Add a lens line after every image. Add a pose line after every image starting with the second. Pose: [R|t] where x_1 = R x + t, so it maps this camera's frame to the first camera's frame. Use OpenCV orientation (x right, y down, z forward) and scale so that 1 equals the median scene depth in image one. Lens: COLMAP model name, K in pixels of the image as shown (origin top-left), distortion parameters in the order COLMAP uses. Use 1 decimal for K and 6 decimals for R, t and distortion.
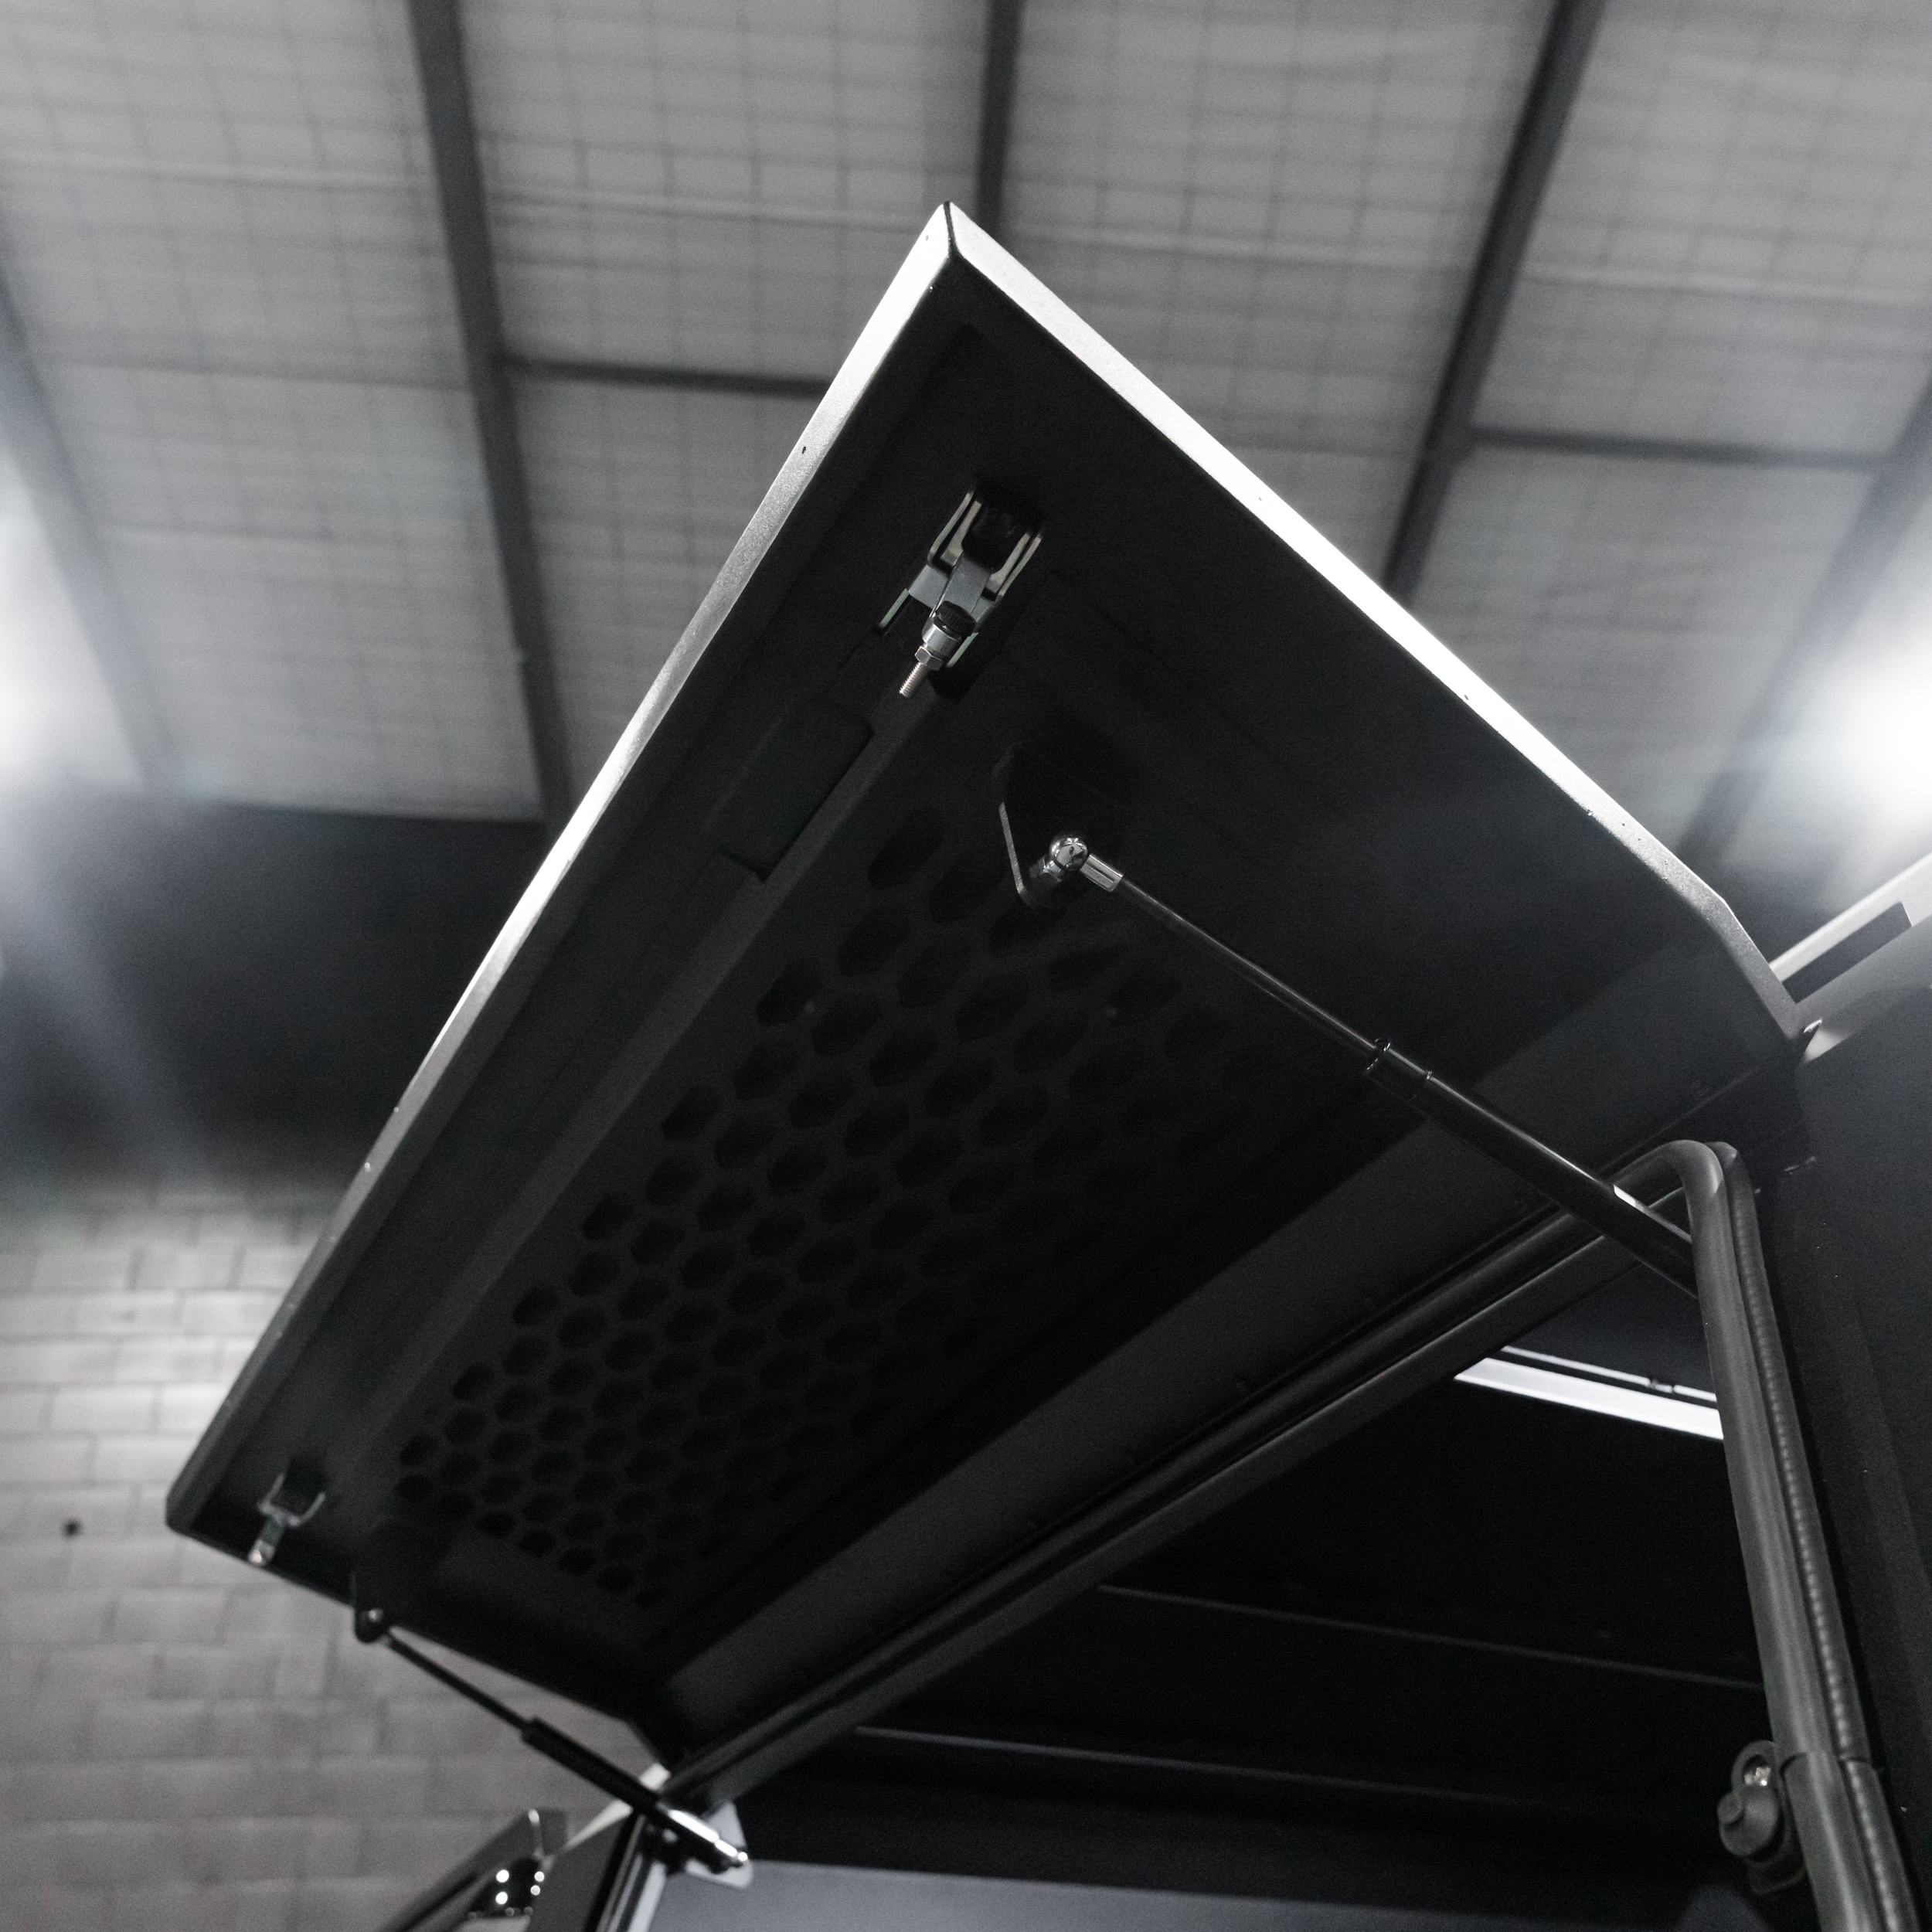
lens RADIAL K [[1933.7, 0, 969.3], [0, 1933.7, 960.7], [0, 0, 1]] dist [-0.010520, 0.000000]
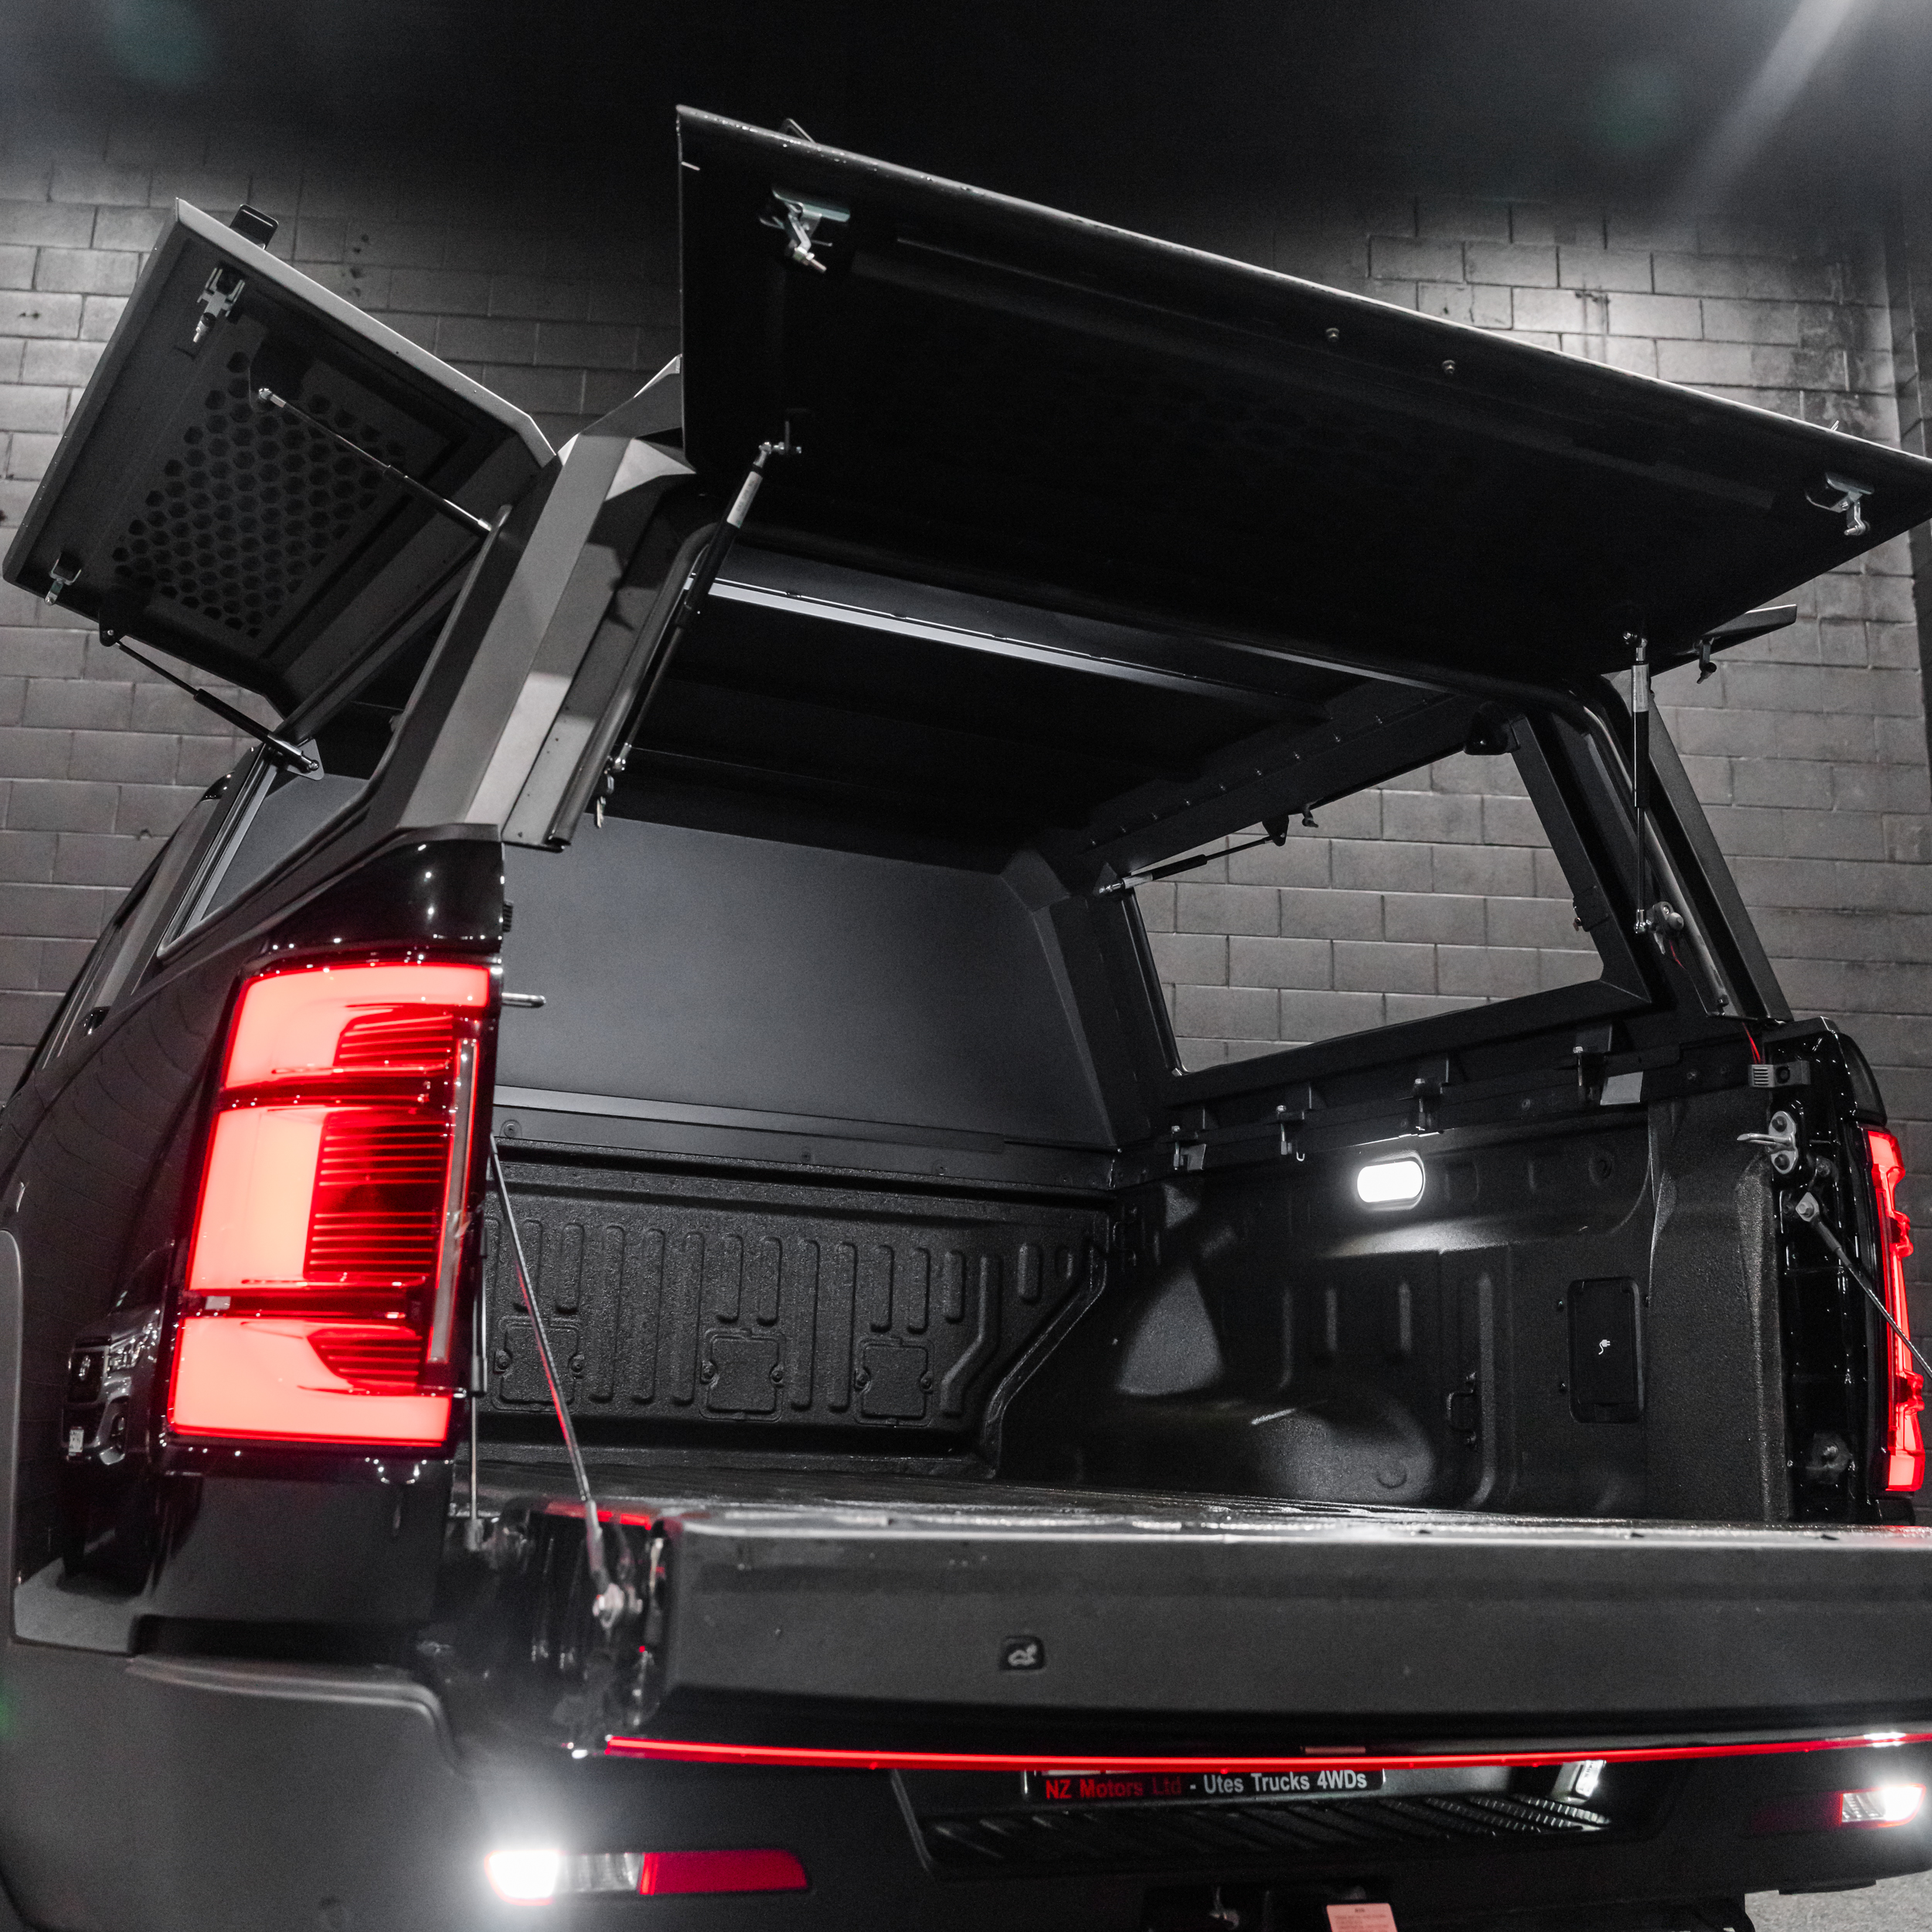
lens RADIAL K [[2388.9, 0, 972.9], [0, 2388.9, 750.4], [0, 0, 1]] dist [-0.014046, 0.000000]
pose [[0.996788, 0.071963, -0.035145, 0.614582], [-0.054505, 0.931108, 0.360649, -0.437551], [0.058677, -0.357575, 0.932039, -1.161068]]
